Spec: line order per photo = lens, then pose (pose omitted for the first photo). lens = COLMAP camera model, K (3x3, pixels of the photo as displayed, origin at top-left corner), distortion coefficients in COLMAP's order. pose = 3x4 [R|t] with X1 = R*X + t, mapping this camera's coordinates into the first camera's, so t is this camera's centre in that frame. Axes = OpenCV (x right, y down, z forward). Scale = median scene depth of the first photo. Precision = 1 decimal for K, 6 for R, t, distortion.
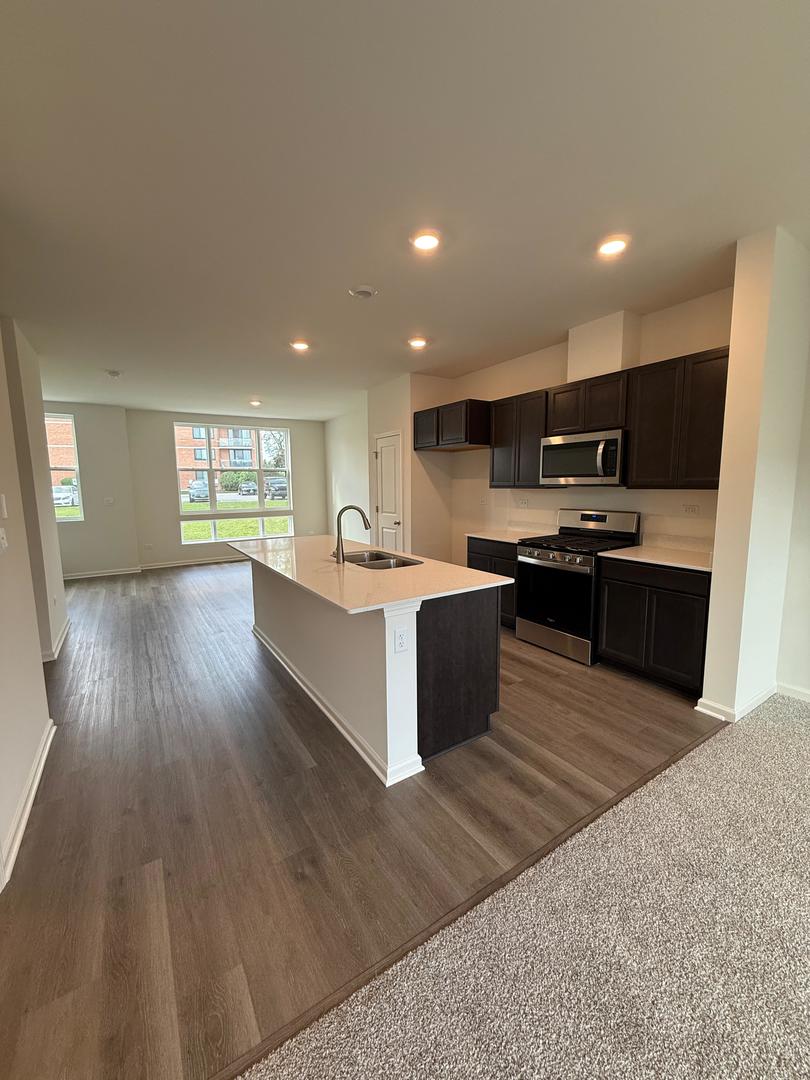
lens RADIAL K [[429.2, 0, 405.0], [0, 429.2, 540.0], [0, 0, 1]] dist [-0.000199, -0.000042]
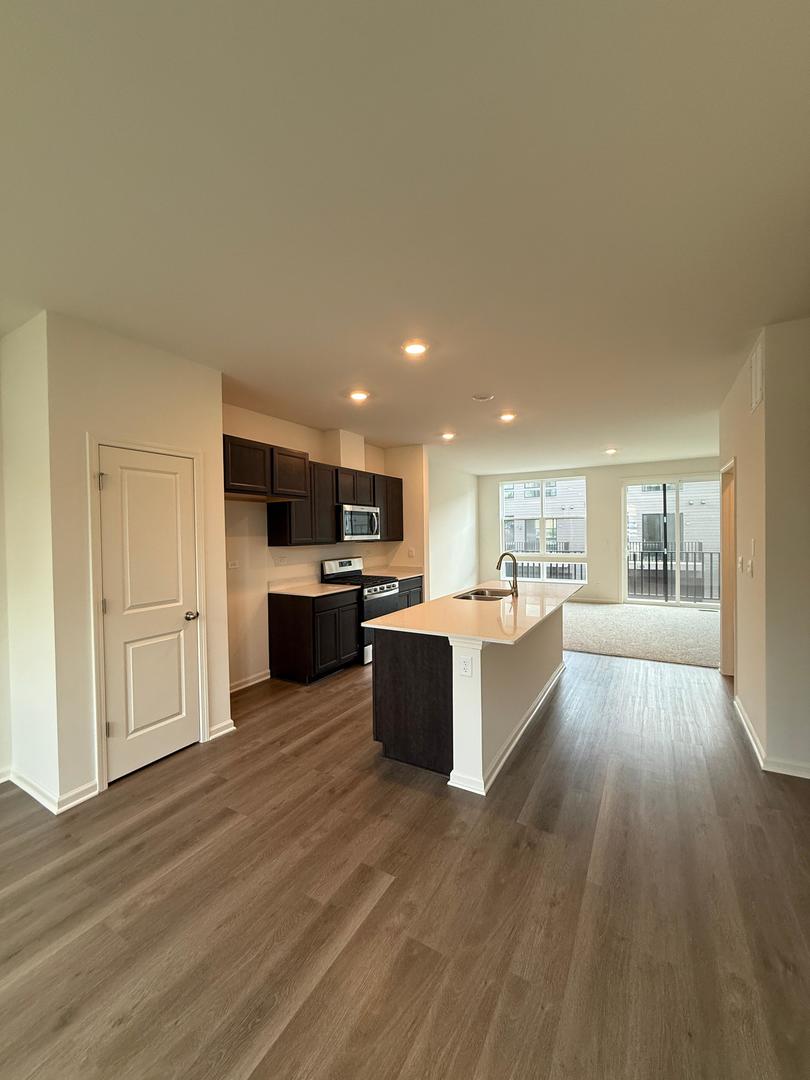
lens RADIAL K [[429.2, 0, 405.0], [0, 429.2, 540.0], [0, 0, 1]] dist [-0.000199, -0.000042]
pose [[-0.454094, 0.001999, 0.890952, -0.522154], [0.136529, 0.988343, 0.067367, -0.112696], [-0.880431, 0.152232, -0.449073, 0.829741]]
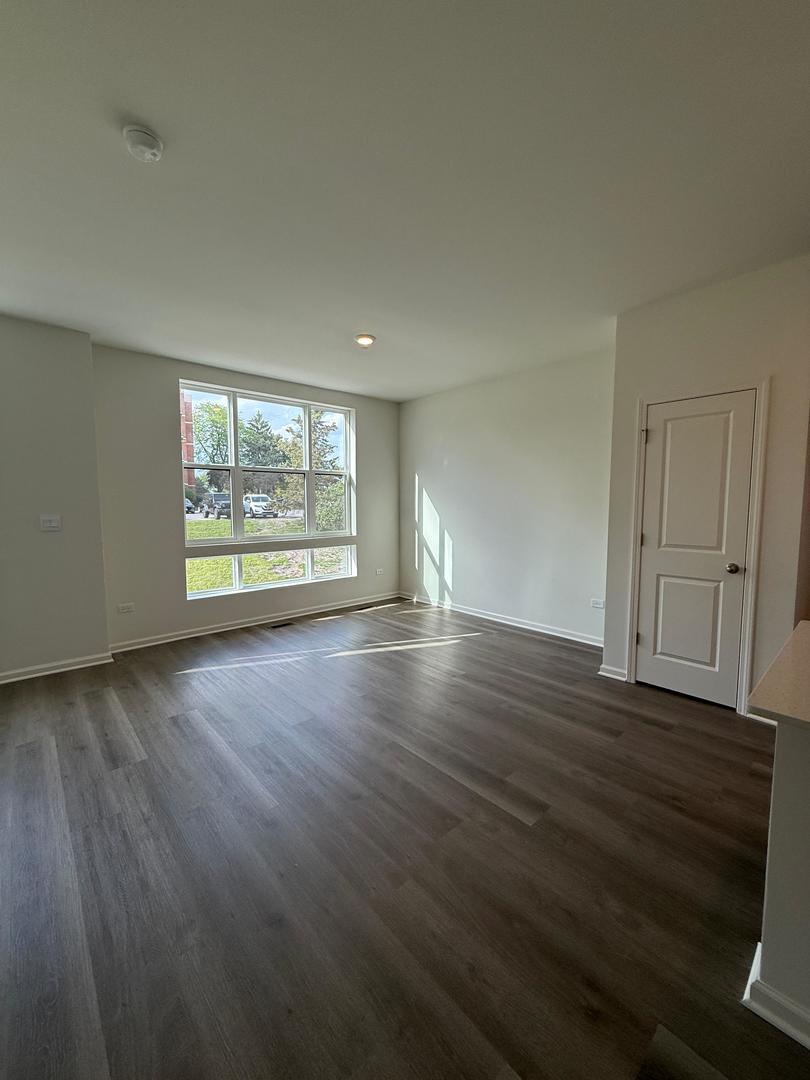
lens RADIAL K [[429.2, 0, 405.0], [0, 429.2, 540.0], [0, 0, 1]] dist [-0.000199, -0.000042]
pose [[0.986990, -0.003879, 0.160733, -0.390614], [0.011249, 0.998925, -0.044968, -0.046086], [-0.160386, 0.046191, 0.985973, 0.480696]]
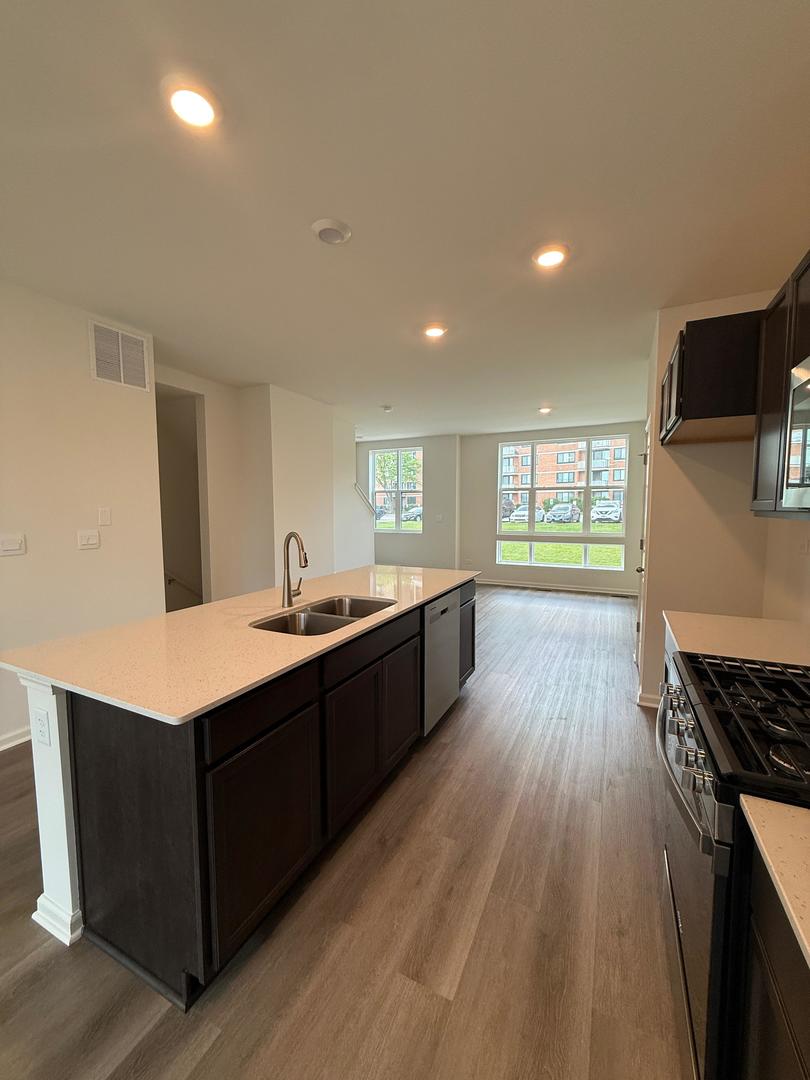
lens RADIAL K [[429.2, 0, 405.0], [0, 429.2, 540.0], [0, 0, 1]] dist [-0.000199, -0.000042]
pose [[0.509002, 0.079769, -0.857061, 0.268999], [-0.120007, 0.992549, 0.021108, -0.046610], [0.852359, 0.092110, 0.514782, 0.347135]]
